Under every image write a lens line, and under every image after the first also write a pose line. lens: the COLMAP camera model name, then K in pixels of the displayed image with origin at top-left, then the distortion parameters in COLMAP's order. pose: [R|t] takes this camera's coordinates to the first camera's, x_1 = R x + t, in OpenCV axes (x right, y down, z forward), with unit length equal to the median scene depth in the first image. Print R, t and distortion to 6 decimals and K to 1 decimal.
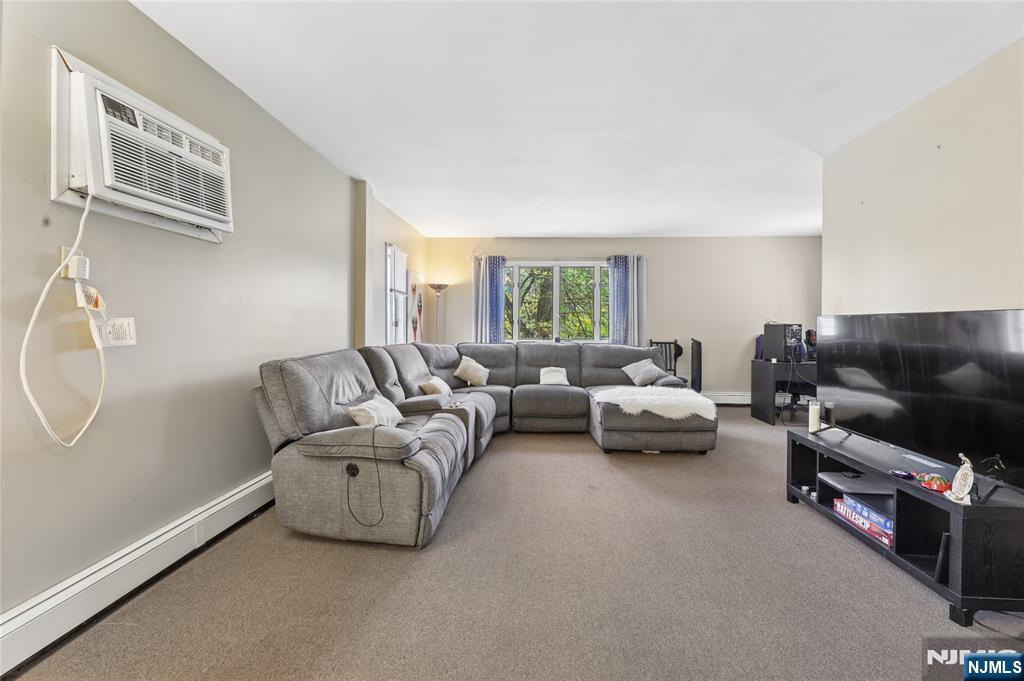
lens RADIAL K [[420.3, 0, 514.4], [0, 420.3, 325.5], [0, 0, 1]] dist [-0.002279, -0.000247]
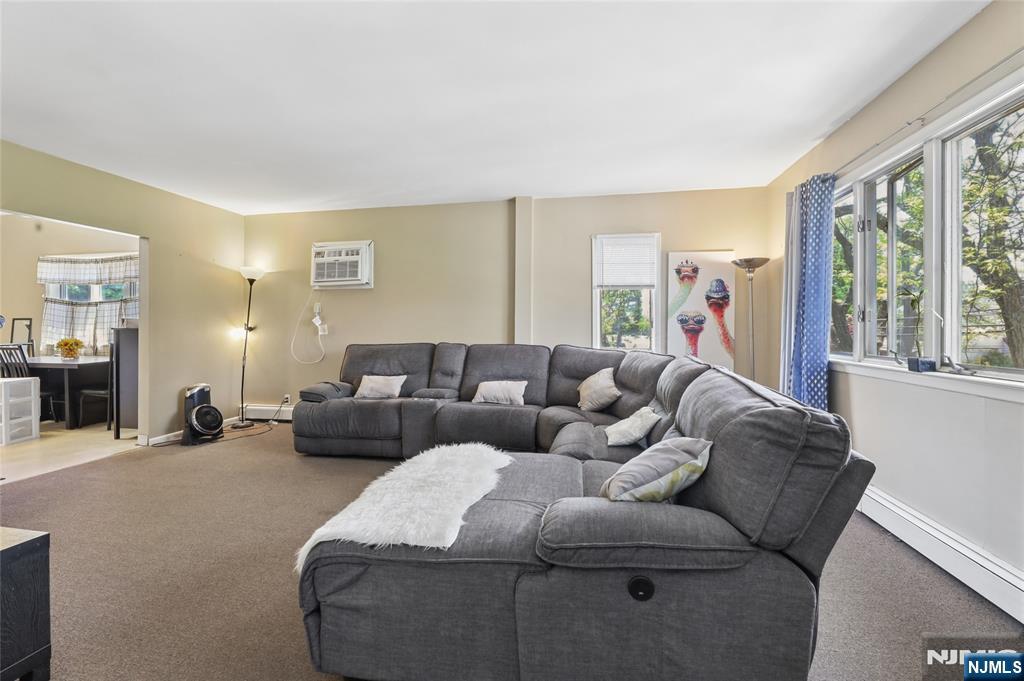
lens RADIAL K [[420.3, 0, 514.4], [0, 420.3, 325.5], [0, 0, 1]] dist [-0.002279, -0.000247]
pose [[-0.131109, -0.002984, -0.991364, 0.617507], [0.004871, 0.999981, -0.003654, 0.001484], [0.991356, -0.005308, -0.131092, 0.937032]]
